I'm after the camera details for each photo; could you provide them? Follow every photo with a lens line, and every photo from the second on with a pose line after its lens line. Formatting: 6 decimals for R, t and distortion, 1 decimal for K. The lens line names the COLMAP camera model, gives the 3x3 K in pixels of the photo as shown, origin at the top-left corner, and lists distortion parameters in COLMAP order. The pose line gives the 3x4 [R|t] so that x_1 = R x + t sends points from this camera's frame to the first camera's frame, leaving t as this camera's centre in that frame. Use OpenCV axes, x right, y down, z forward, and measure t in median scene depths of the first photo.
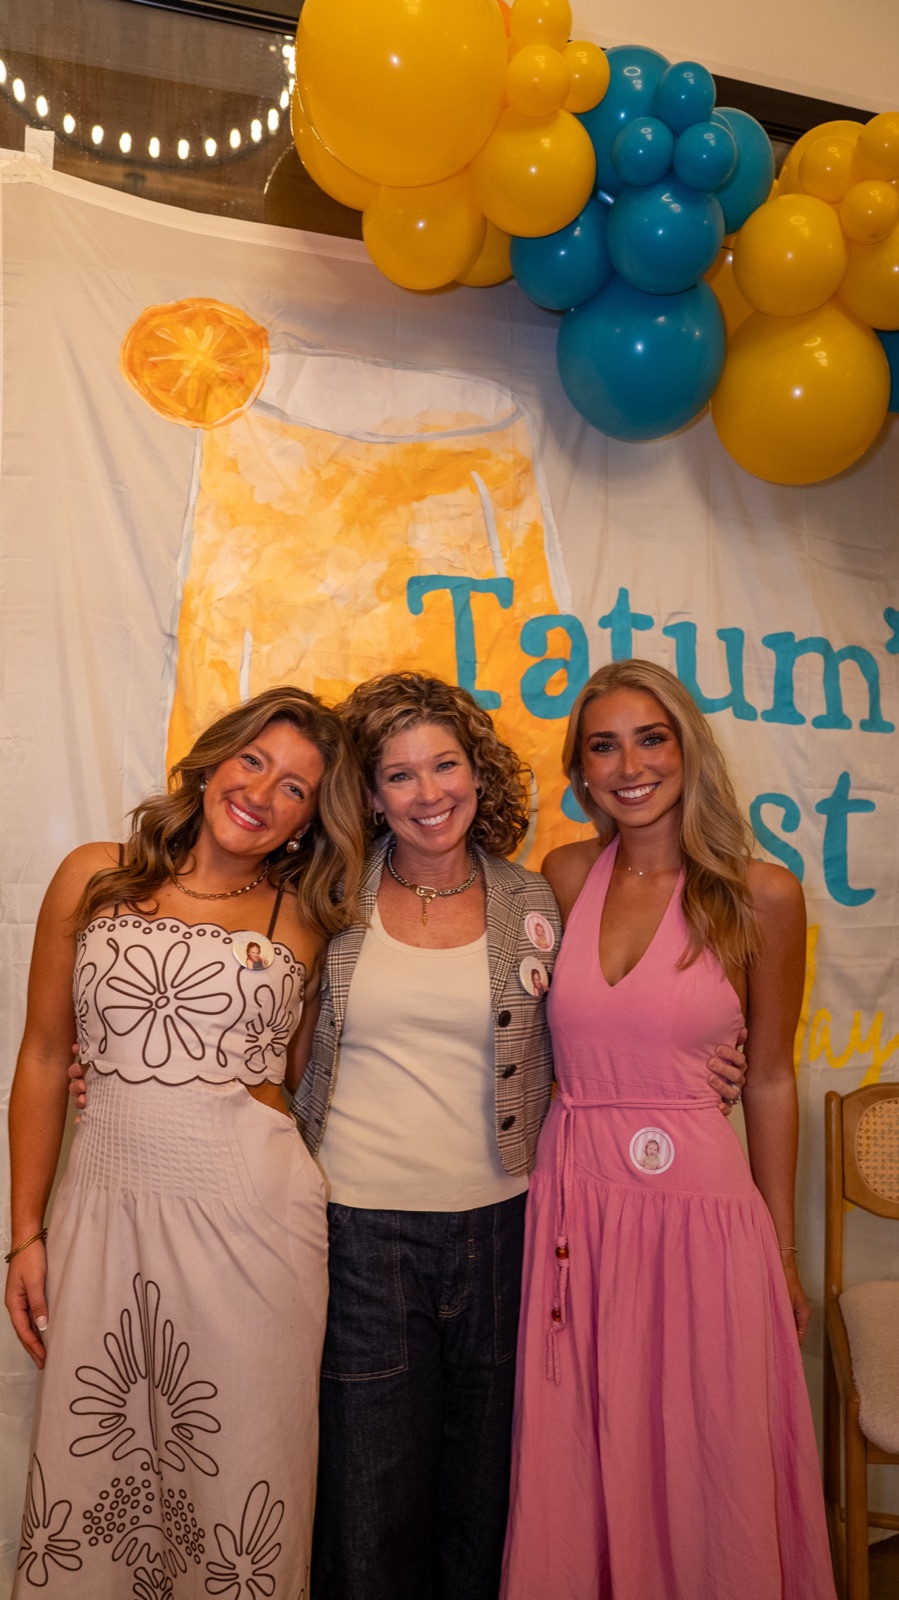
lens RADIAL K [[1294.1, 0, 449.5], [0, 1294.1, 800.0], [0, 0, 1]] dist [-0.106678, 0.224674]
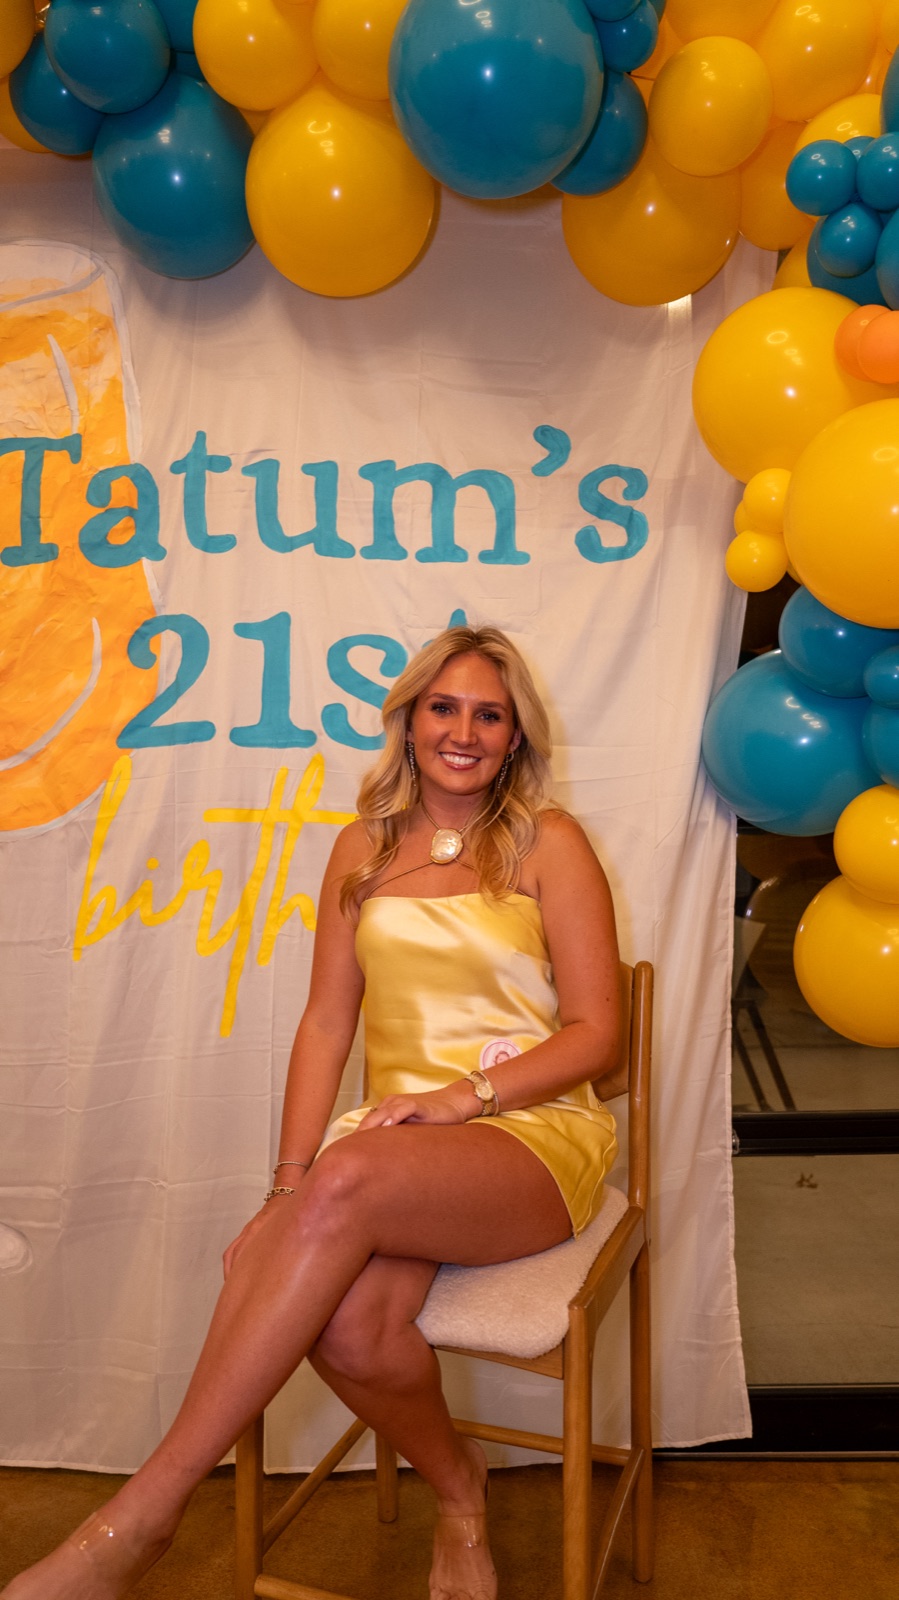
lens RADIAL K [[1294.1, 0, 449.5], [0, 1294.1, 800.0], [0, 0, 1]] dist [-0.106678, 0.224674]
pose [[0.917793, -0.012907, -0.396849, 0.704992], [0.006428, 0.999824, -0.017651, 0.136244], [0.397007, 0.013649, 0.917714, 0.188075]]
